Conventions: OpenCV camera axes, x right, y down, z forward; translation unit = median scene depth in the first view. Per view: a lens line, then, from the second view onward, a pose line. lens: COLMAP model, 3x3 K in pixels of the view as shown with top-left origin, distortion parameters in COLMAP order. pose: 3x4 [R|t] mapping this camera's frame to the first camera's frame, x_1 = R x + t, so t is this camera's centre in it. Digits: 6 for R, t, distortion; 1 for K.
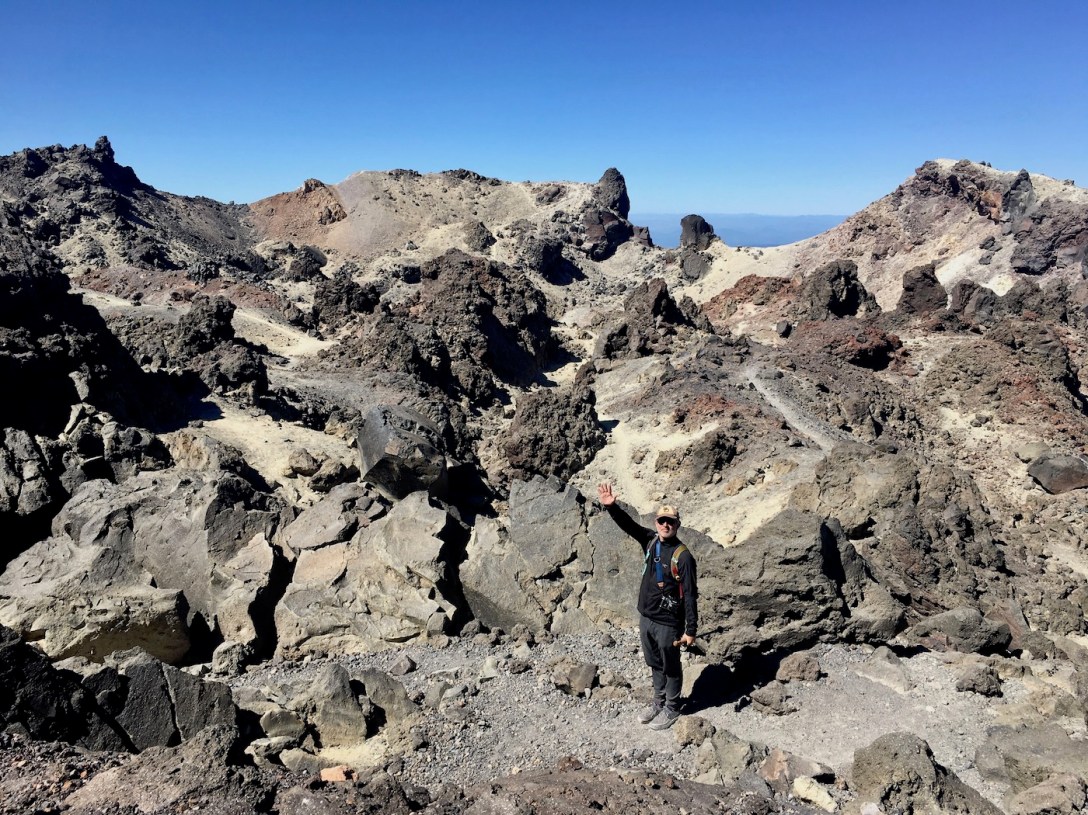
lens RADIAL K [[914.6, 0, 542.5], [0, 914.6, 410.7], [0, 0, 1]] dist [0.080962, -0.106925]
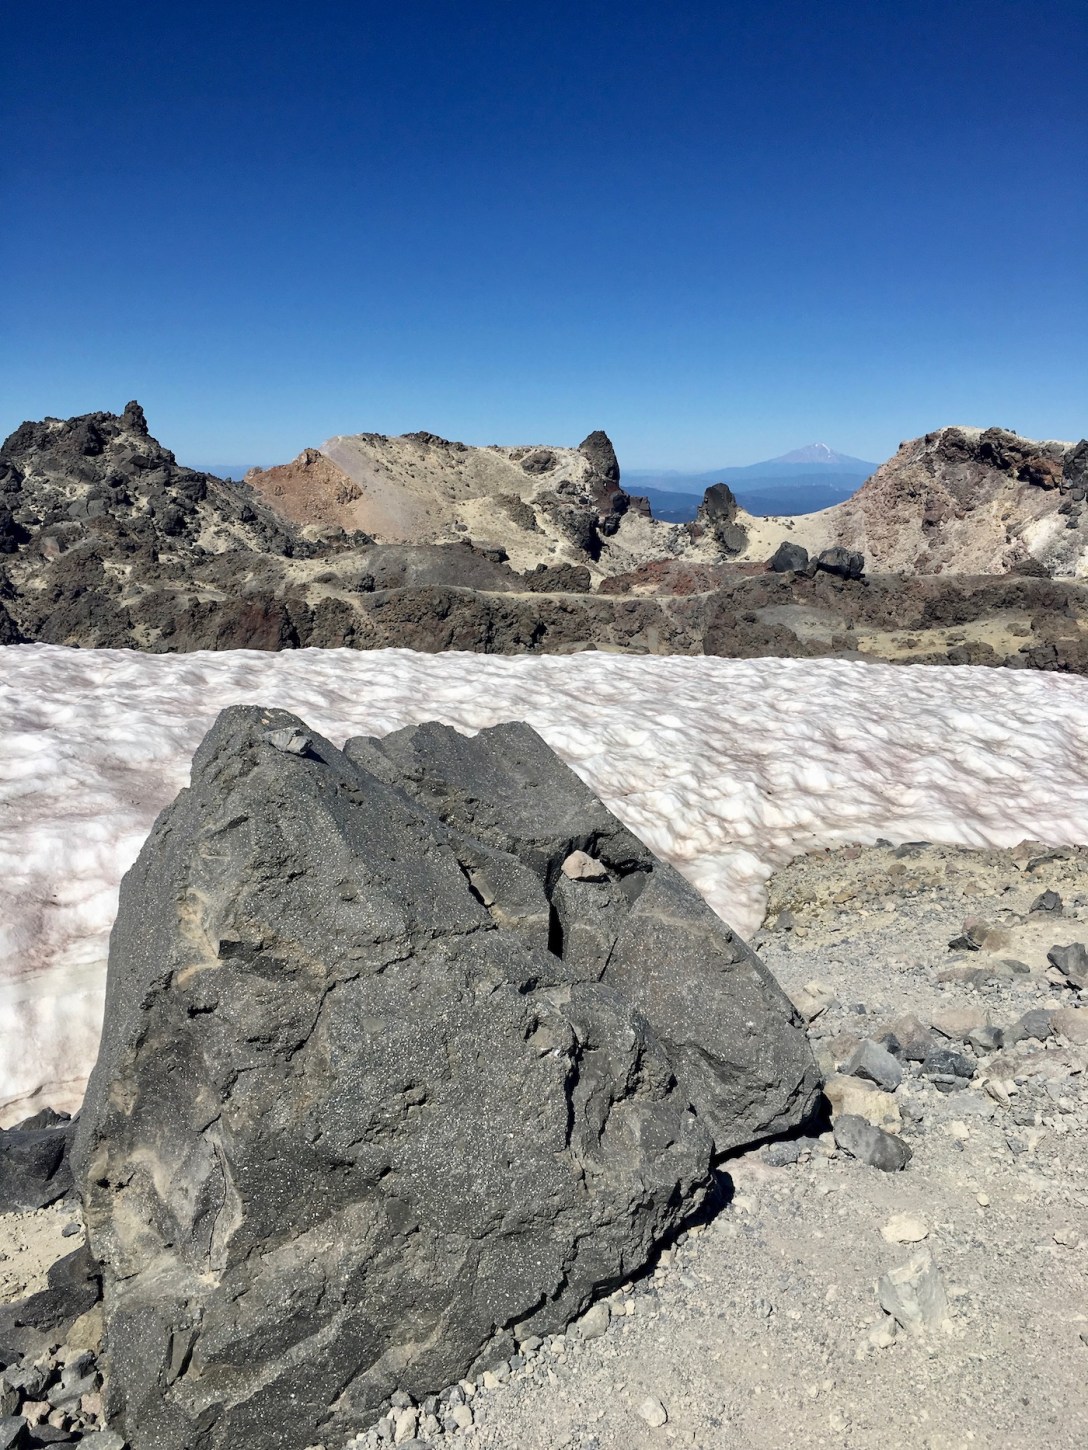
lens RADIAL K [[1218.9, 0, 550.0], [0, 1218.9, 713.1], [0, 0, 1]] dist [0.080962, -0.106925]
pose [[0.927207, -0.085785, 0.364592, -0.511304], [0.089860, 0.995937, 0.005810, -0.005284], [-0.363609, 0.027375, 0.931149, -0.089651]]
